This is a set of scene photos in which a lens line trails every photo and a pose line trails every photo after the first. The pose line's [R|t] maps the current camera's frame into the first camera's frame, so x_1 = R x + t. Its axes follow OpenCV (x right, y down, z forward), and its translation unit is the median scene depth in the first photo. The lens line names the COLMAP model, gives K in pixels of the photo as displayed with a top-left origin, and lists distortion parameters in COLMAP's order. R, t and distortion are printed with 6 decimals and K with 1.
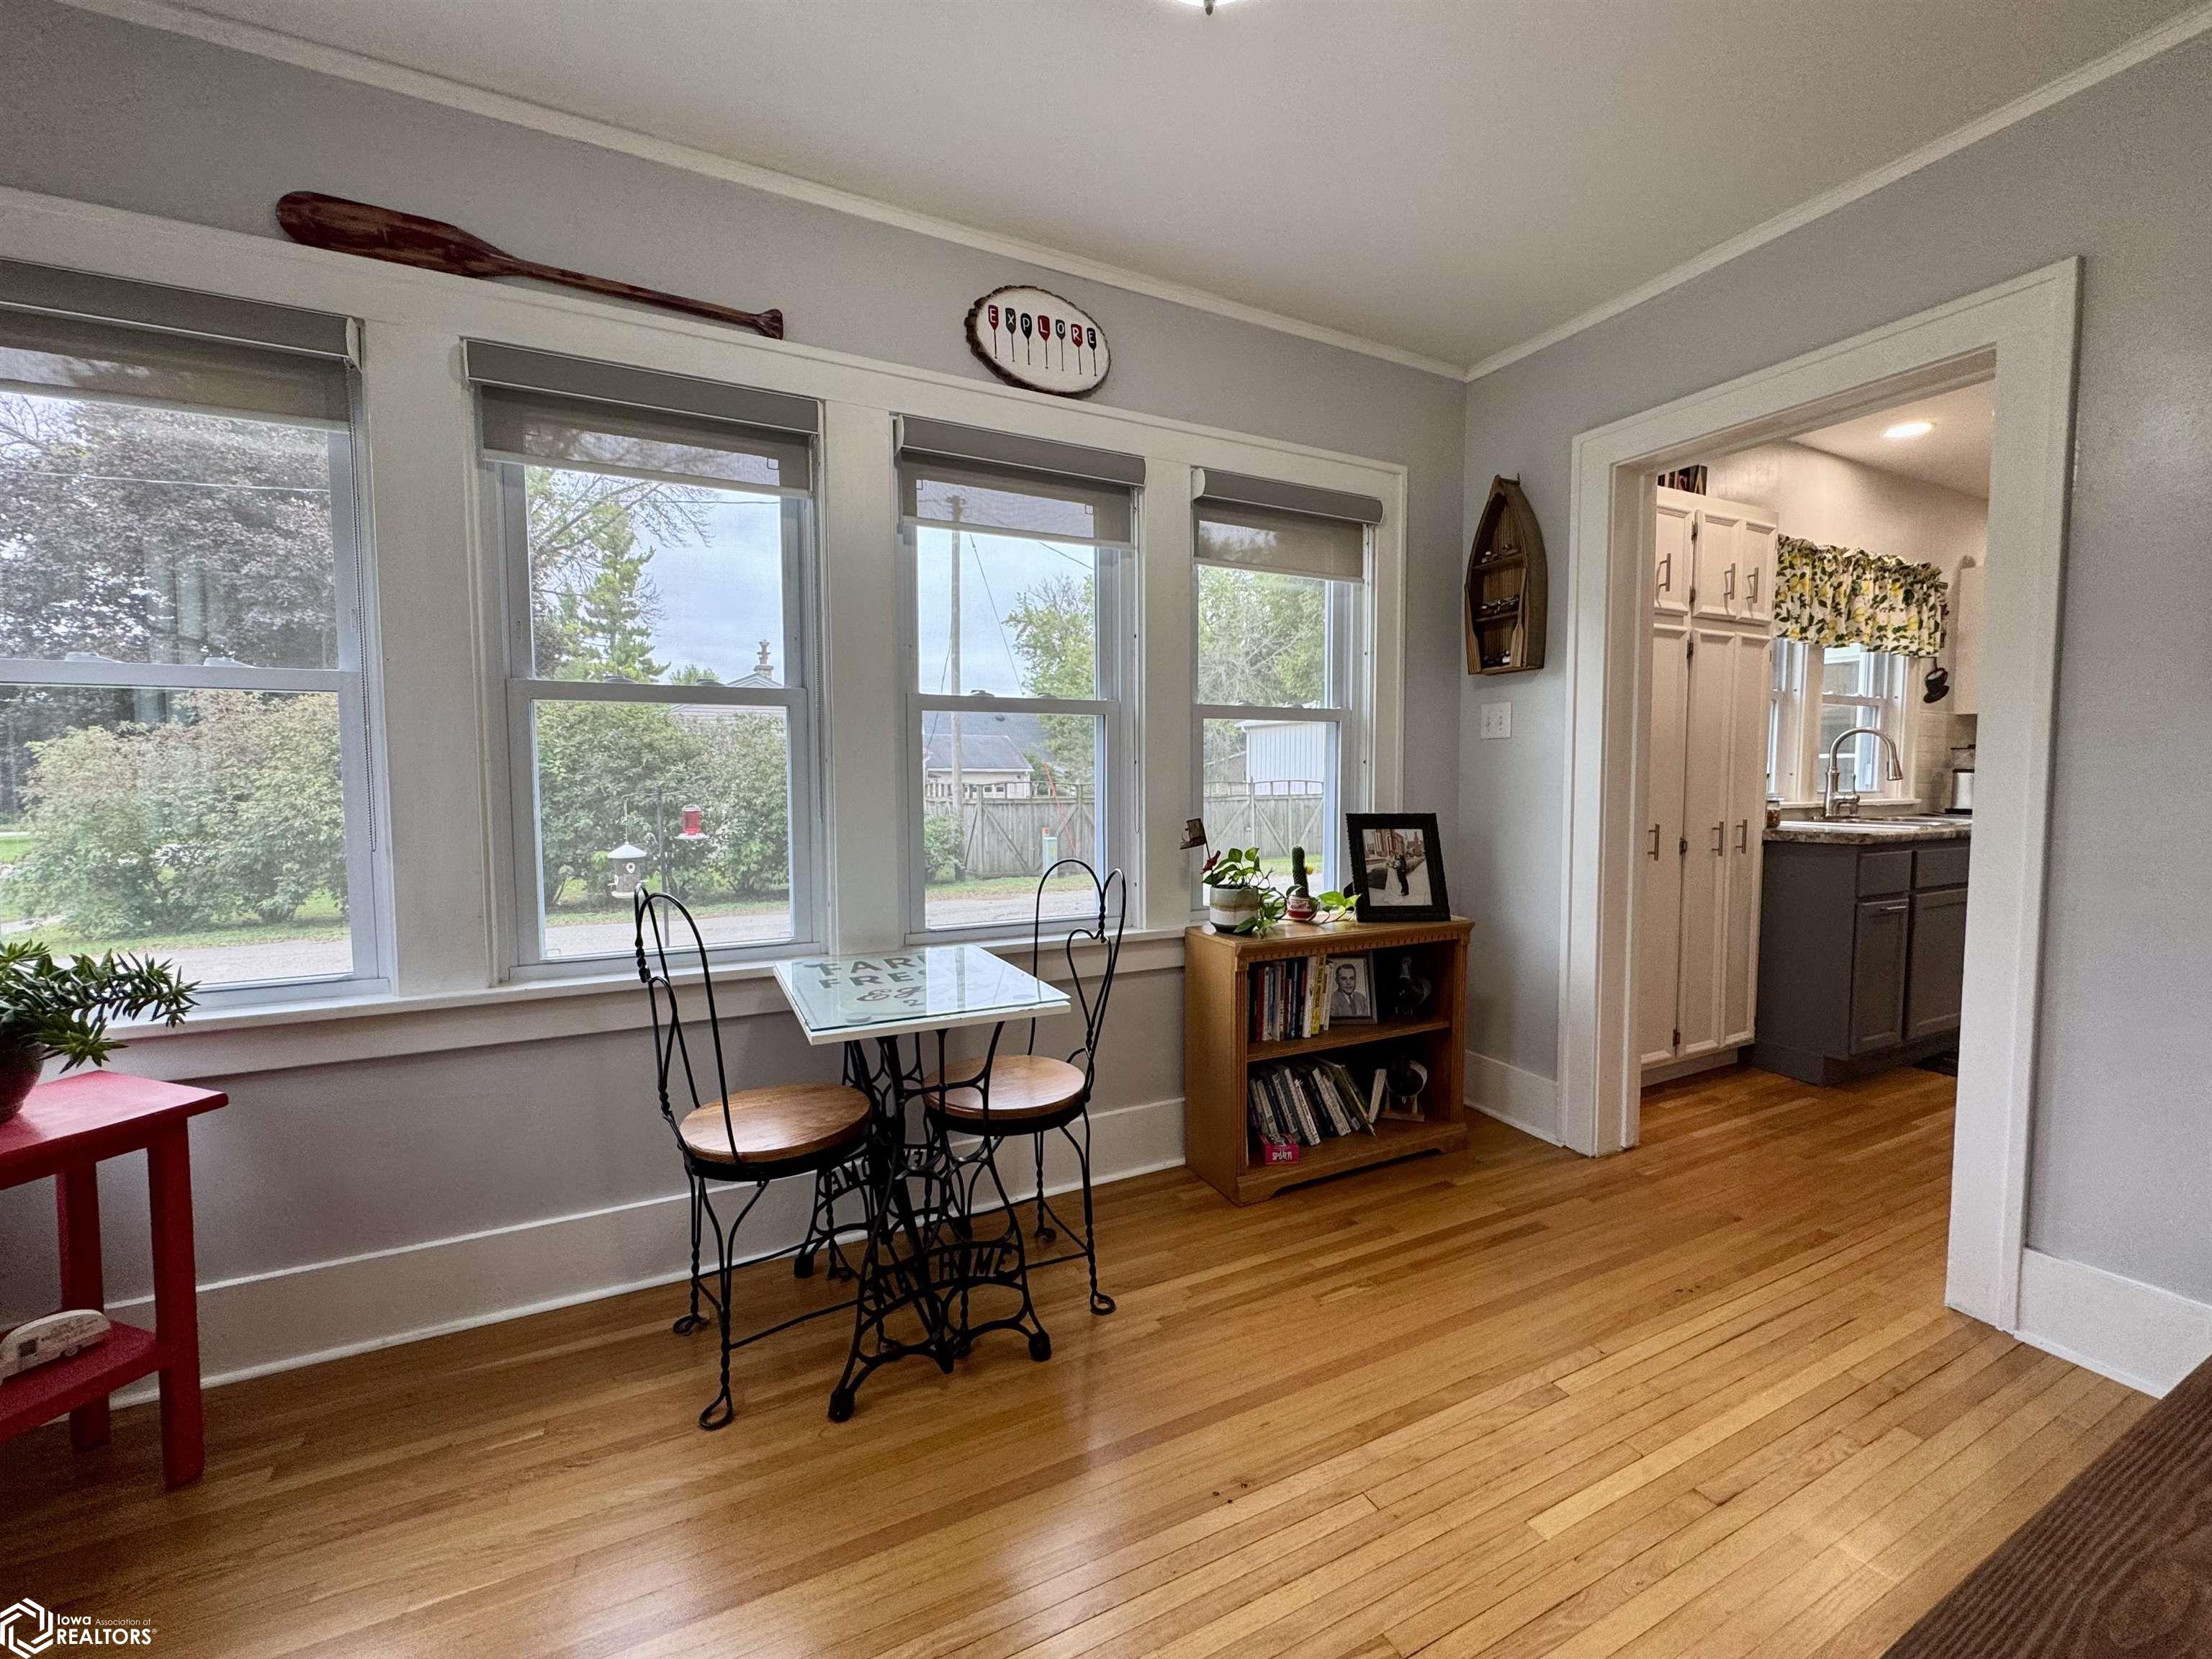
lens RADIAL K [[884.7, 0, 1102.6], [0, 884.7, 830.3], [0, 0, 1]] dist [-0.003256, 0.000279]
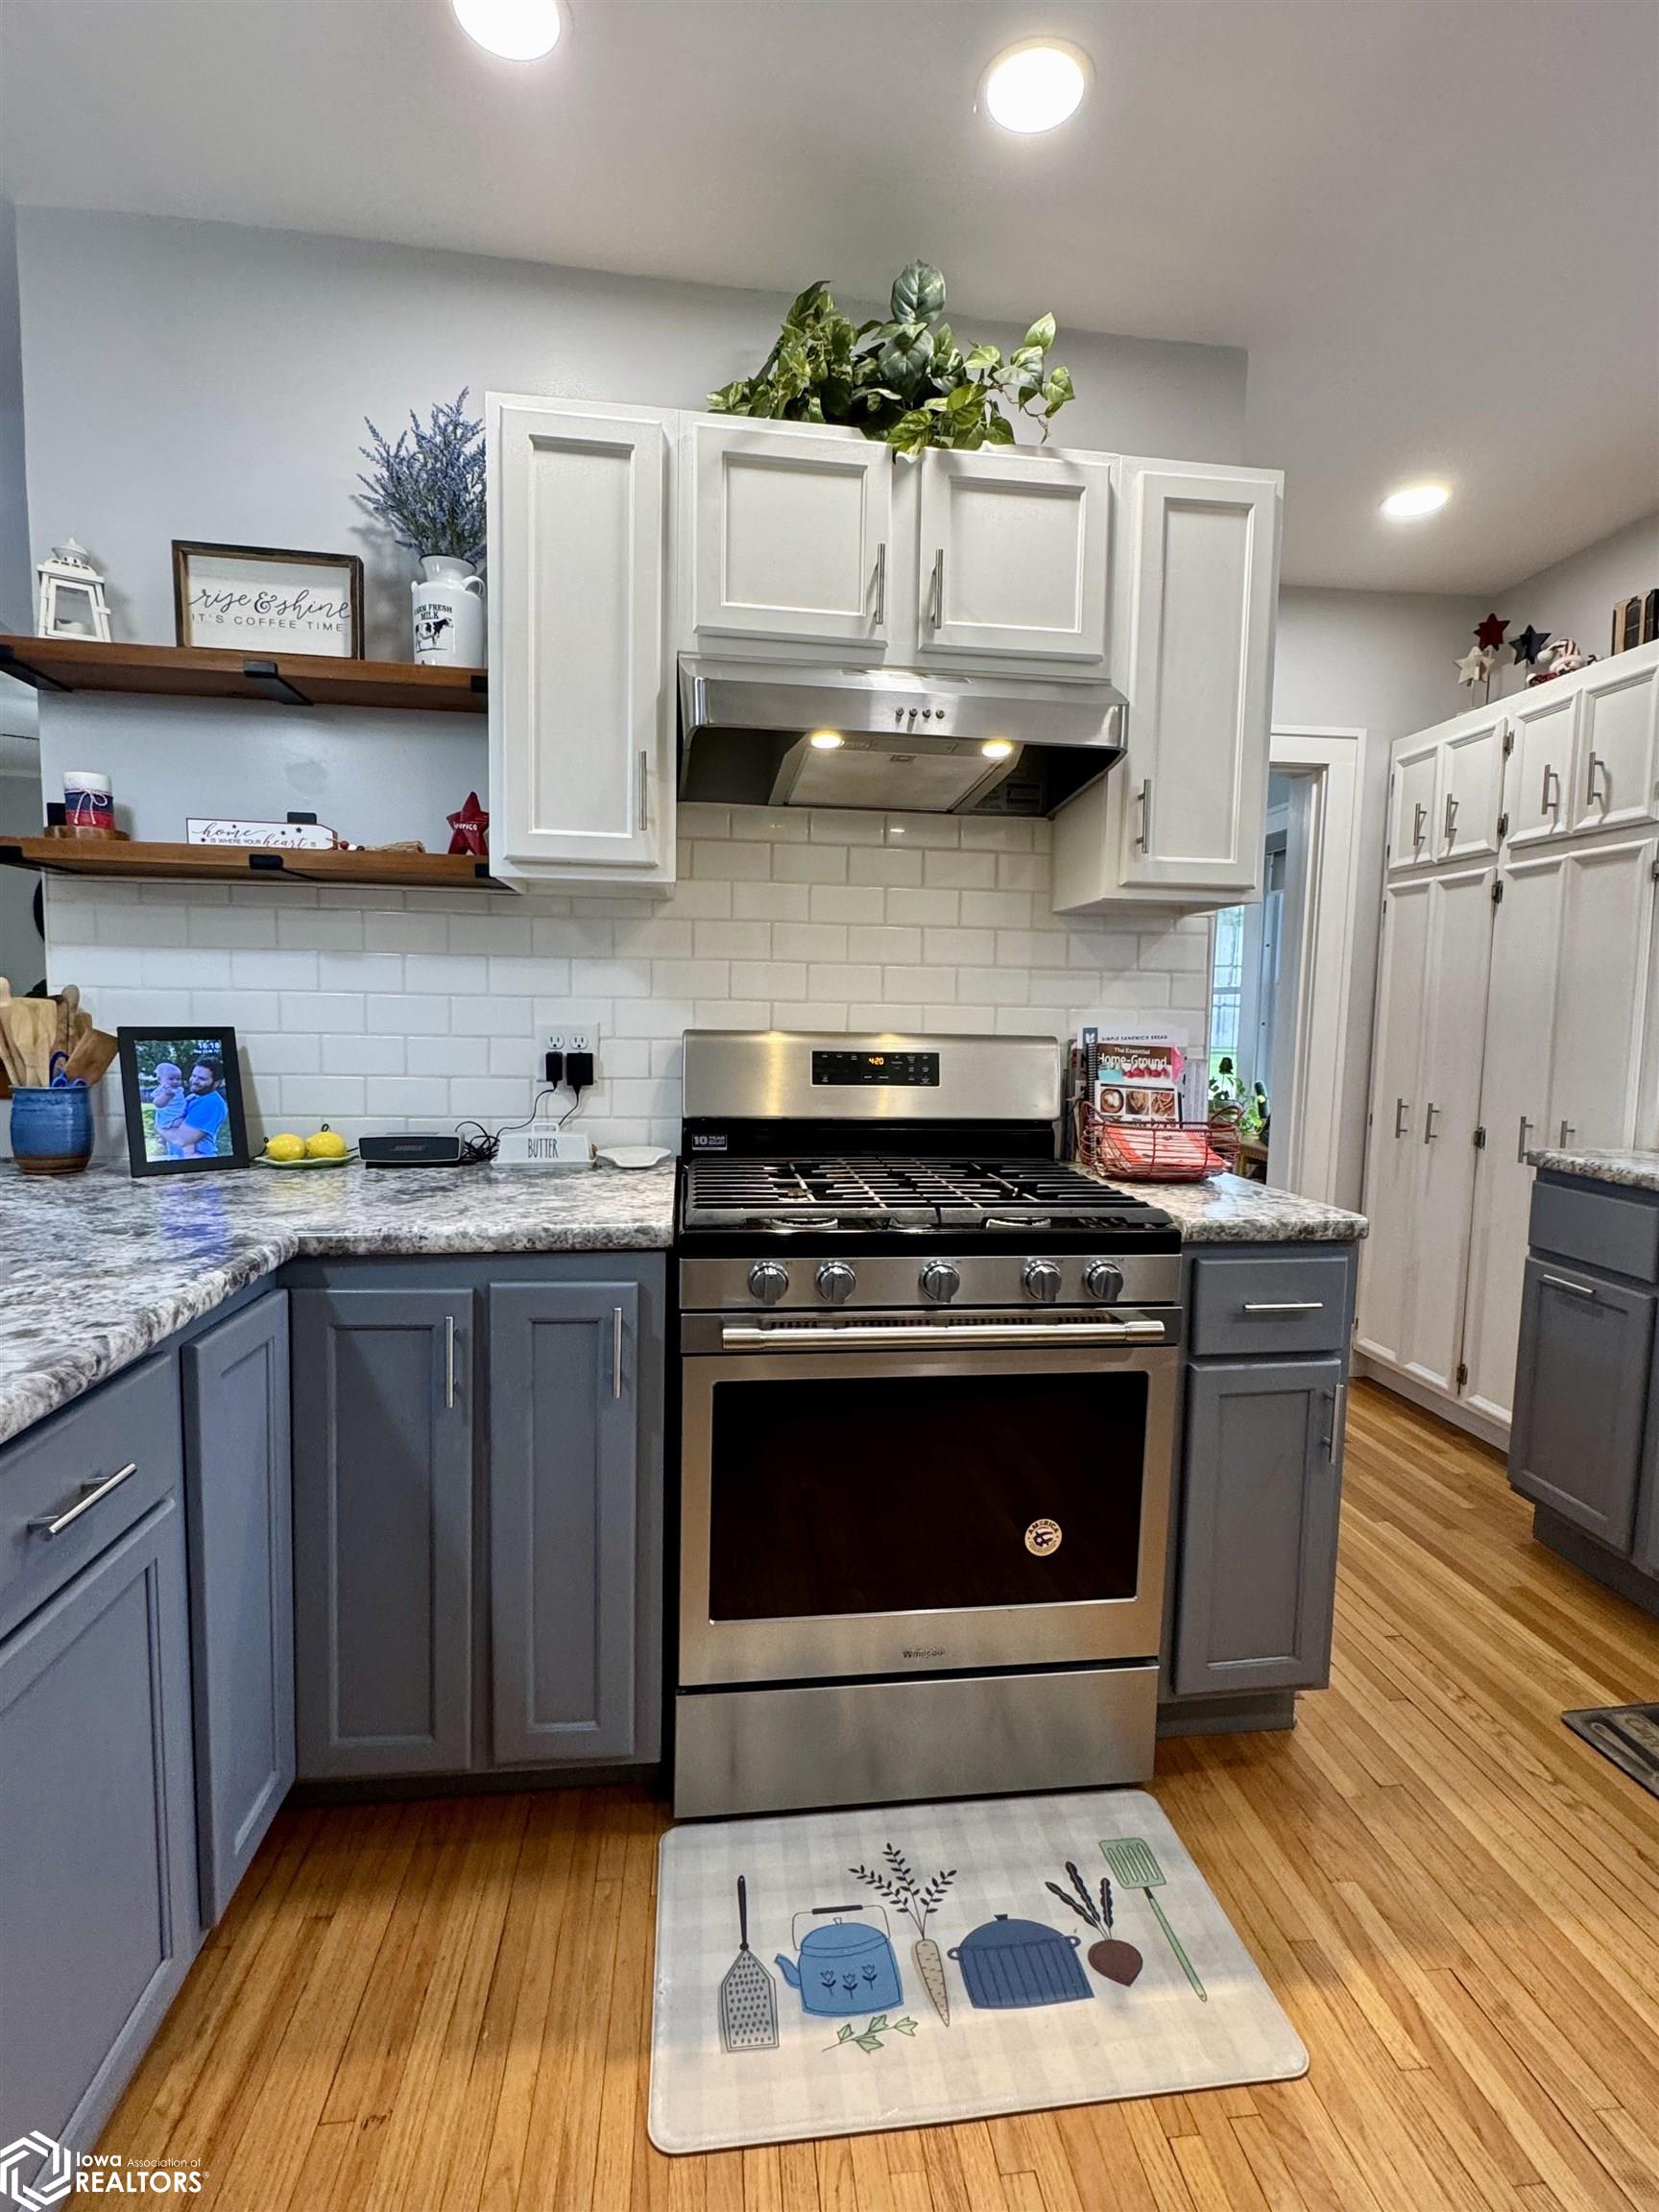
lens RADIAL K [[1046.9, 0, 832.3], [0, 1046.9, 1098.4], [0, 0, 1]] dist [-0.000012, -0.000046]
pose [[-0.330871, 0.081322, -0.940165, 1.840871], [-0.073991, 0.990977, 0.111757, -0.085789], [0.940771, 0.106541, -0.321869, 0.790566]]
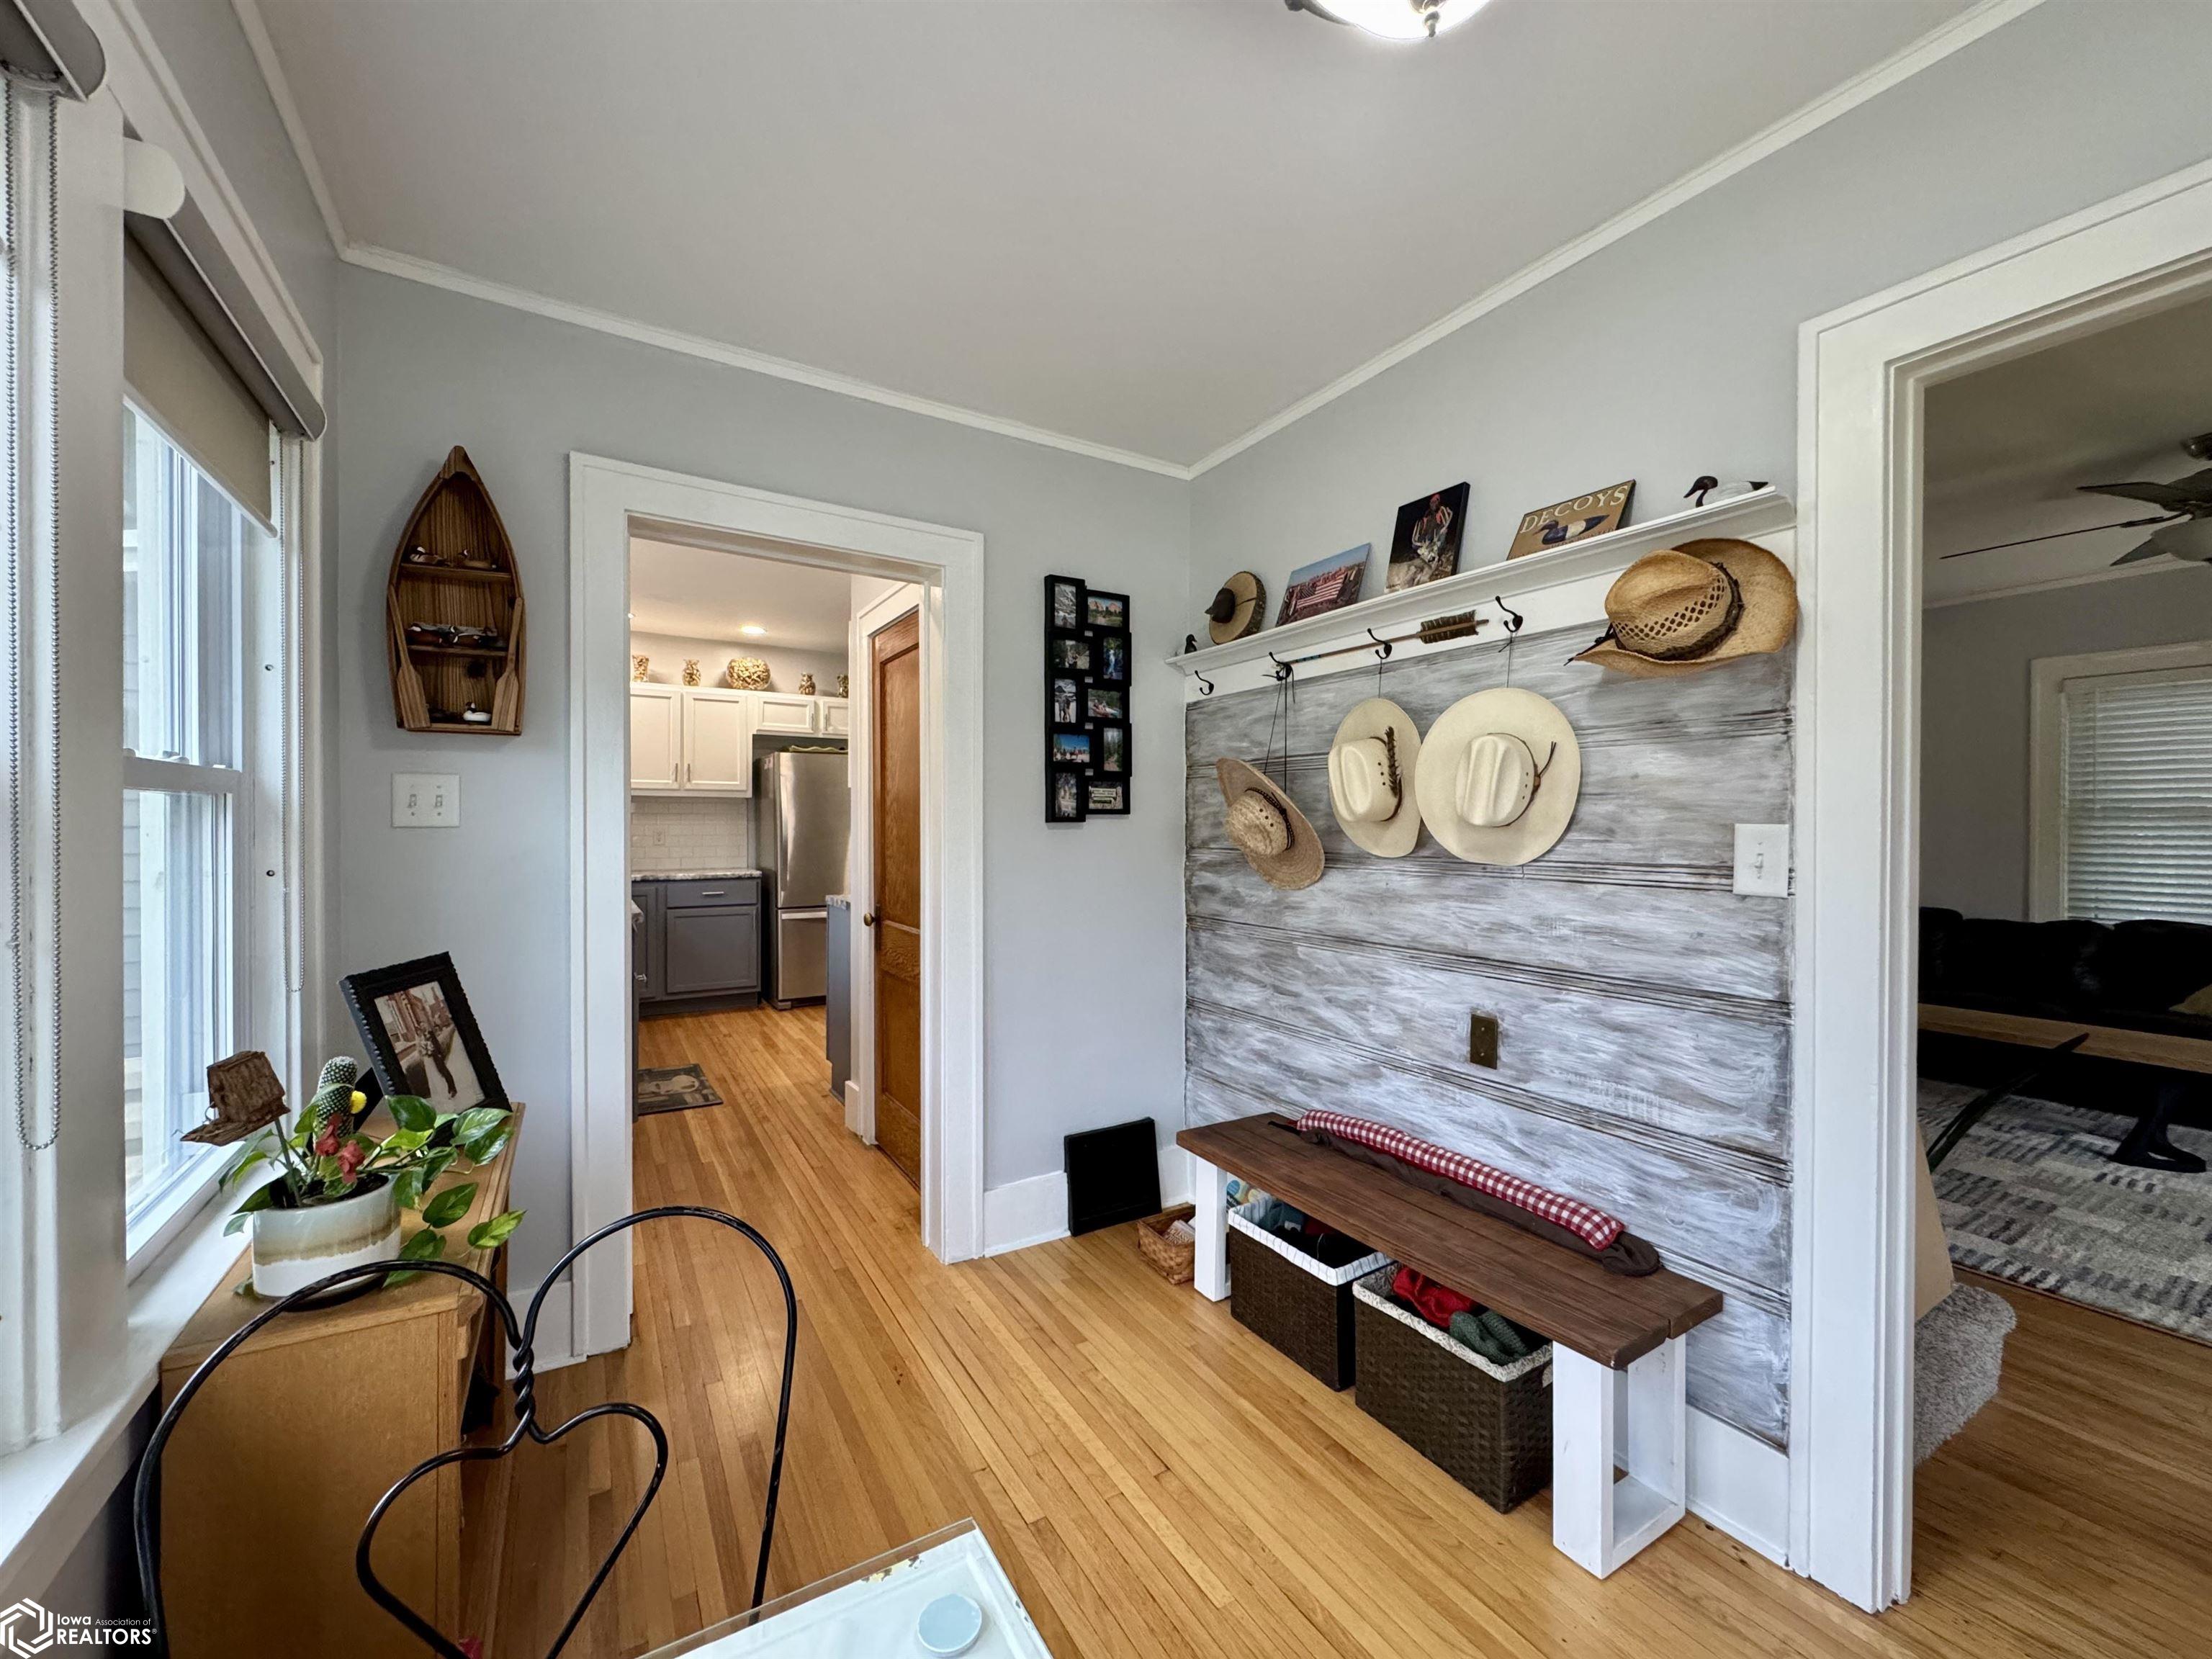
lens RADIAL K [[884.7, 0, 1102.6], [0, 884.7, 830.3], [0, 0, 1]] dist [-0.003256, 0.000279]
pose [[-0.082351, -0.003478, 0.996597, -0.262716], [0.052252, 0.998603, 0.007803, -0.079359], [-0.995233, 0.052717, -0.082054, 0.543498]]
